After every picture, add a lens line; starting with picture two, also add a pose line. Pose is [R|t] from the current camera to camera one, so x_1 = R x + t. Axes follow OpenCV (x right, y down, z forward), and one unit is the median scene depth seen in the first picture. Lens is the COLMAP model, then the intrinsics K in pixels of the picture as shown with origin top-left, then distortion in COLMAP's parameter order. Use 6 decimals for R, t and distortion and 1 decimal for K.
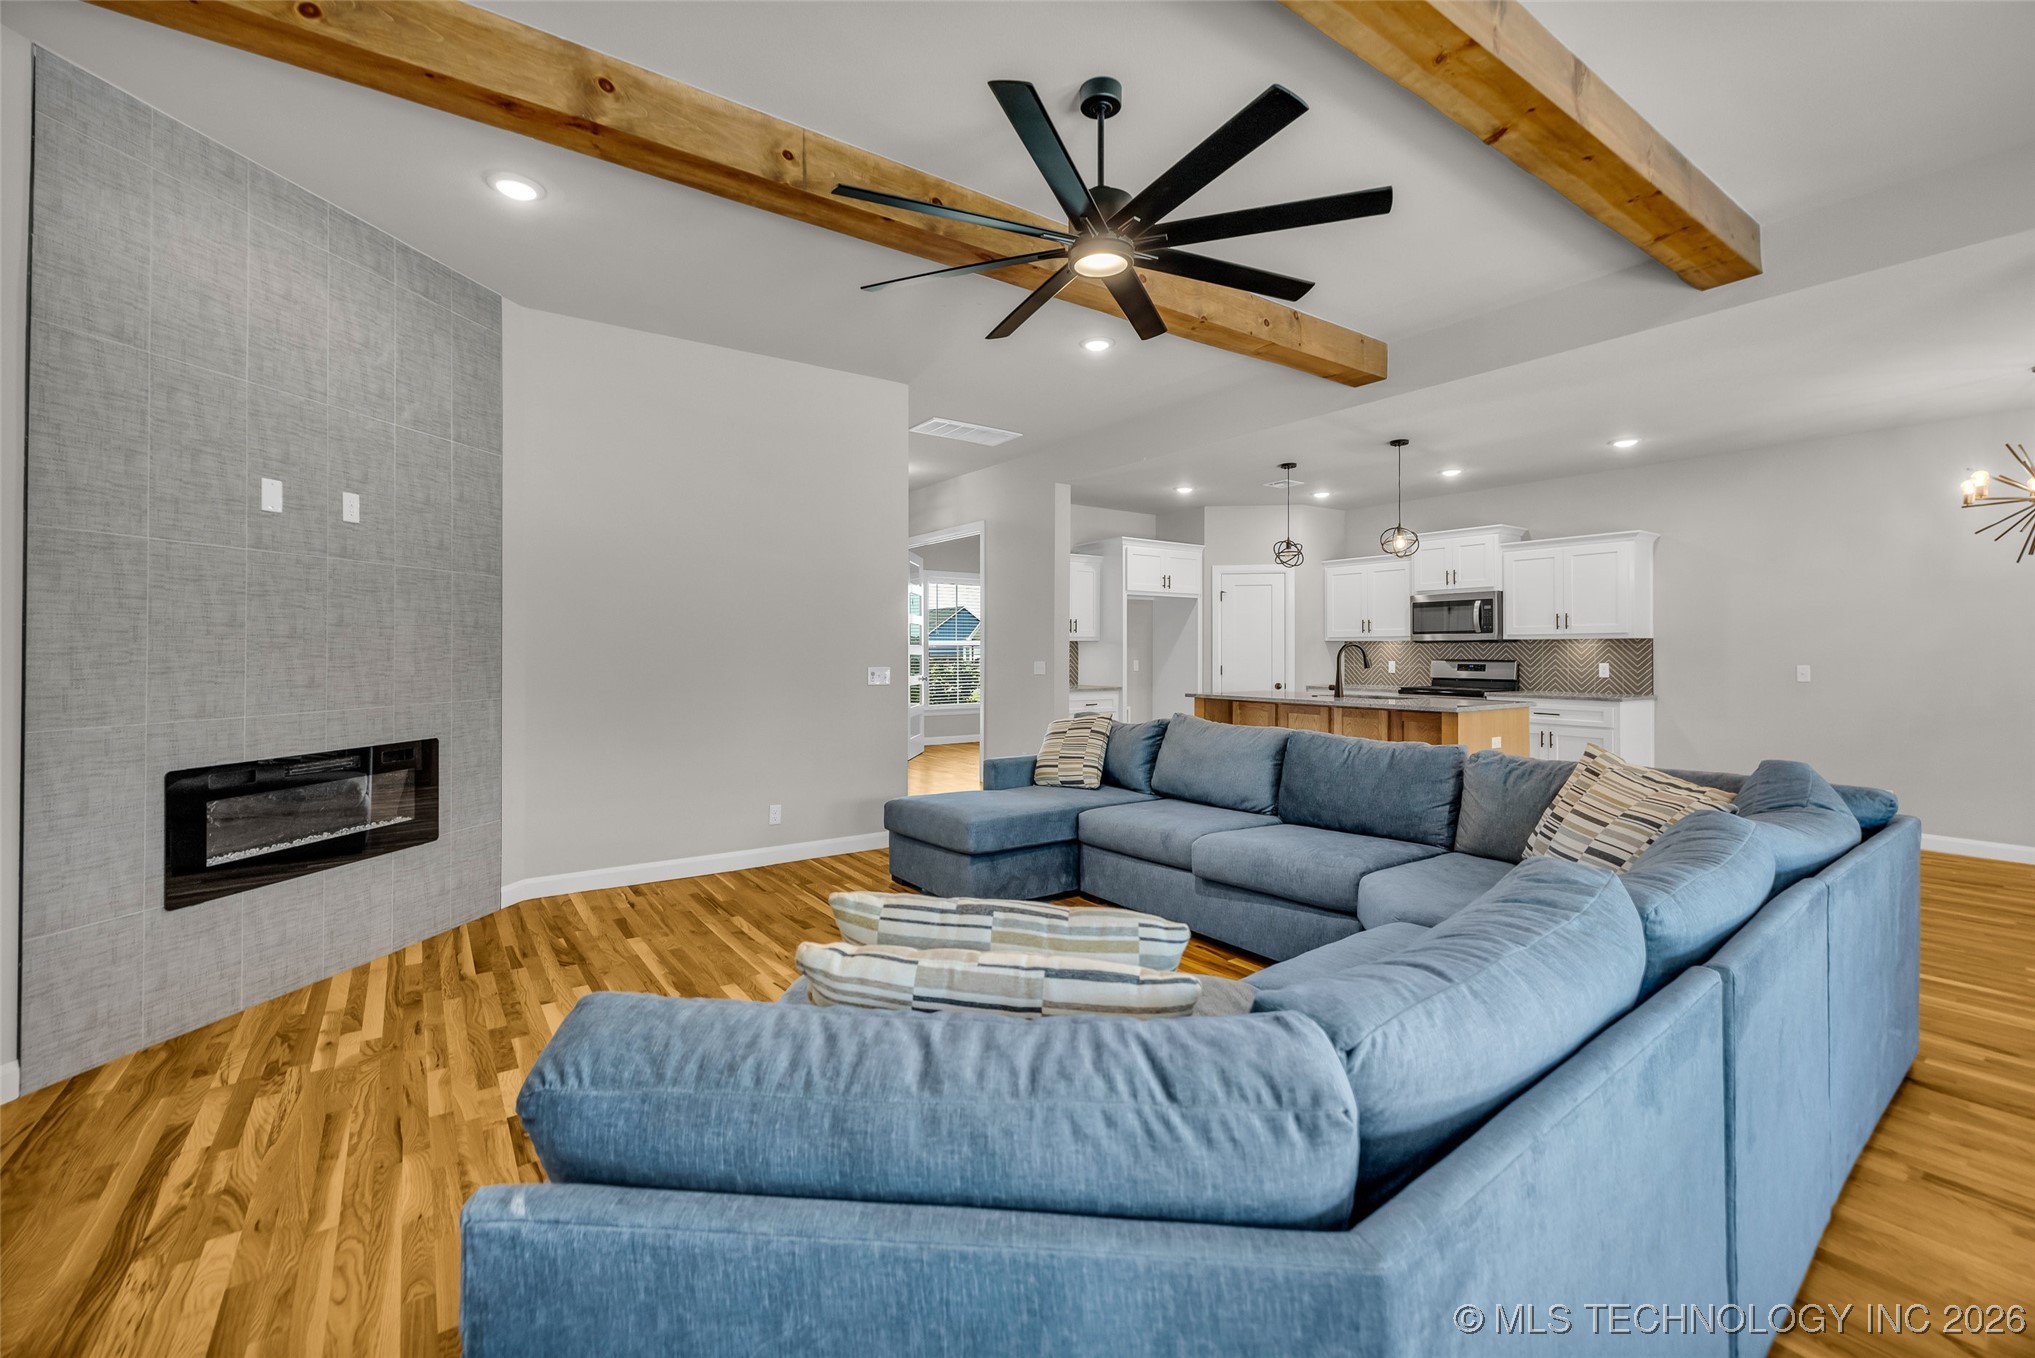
lens RADIAL K [[855.3, 0, 1015.4], [0, 855.3, 645.7], [0, 0, 1]] dist [-0.000307, -0.000668]
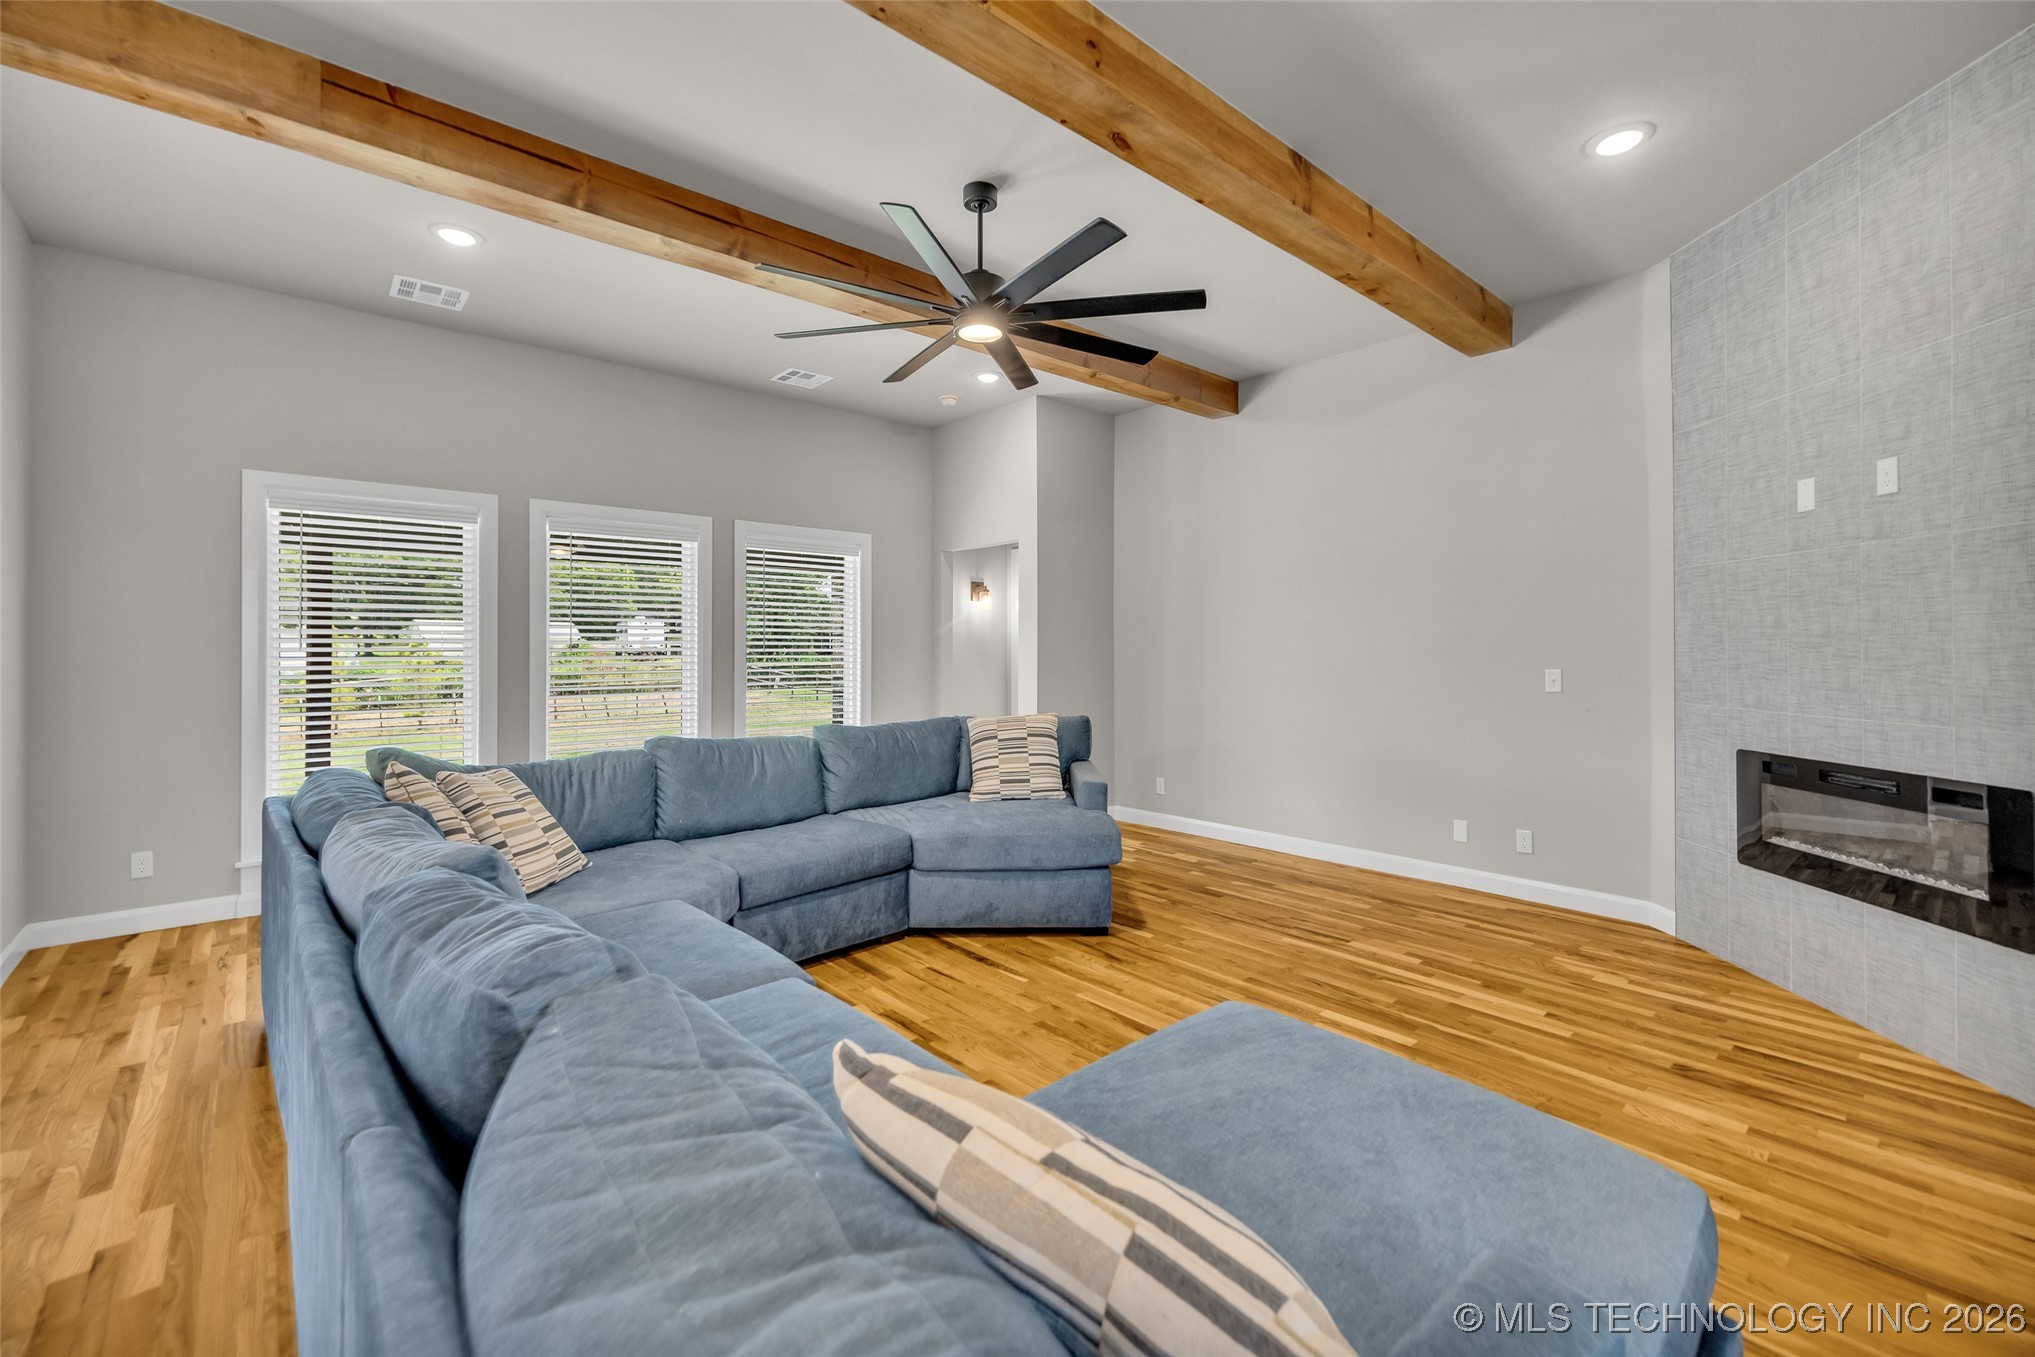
lens RADIAL K [[855.3, 0, 1017.4], [0, 855.3, 648.1], [0, 0, 1]] dist [-0.000307, -0.000668]
pose [[-0.993439, 0.000994, -0.114362, 0.137966], [0.002021, 0.999959, -0.008871, 0.008538], [0.114348, -0.009044, -0.993400, 1.626412]]
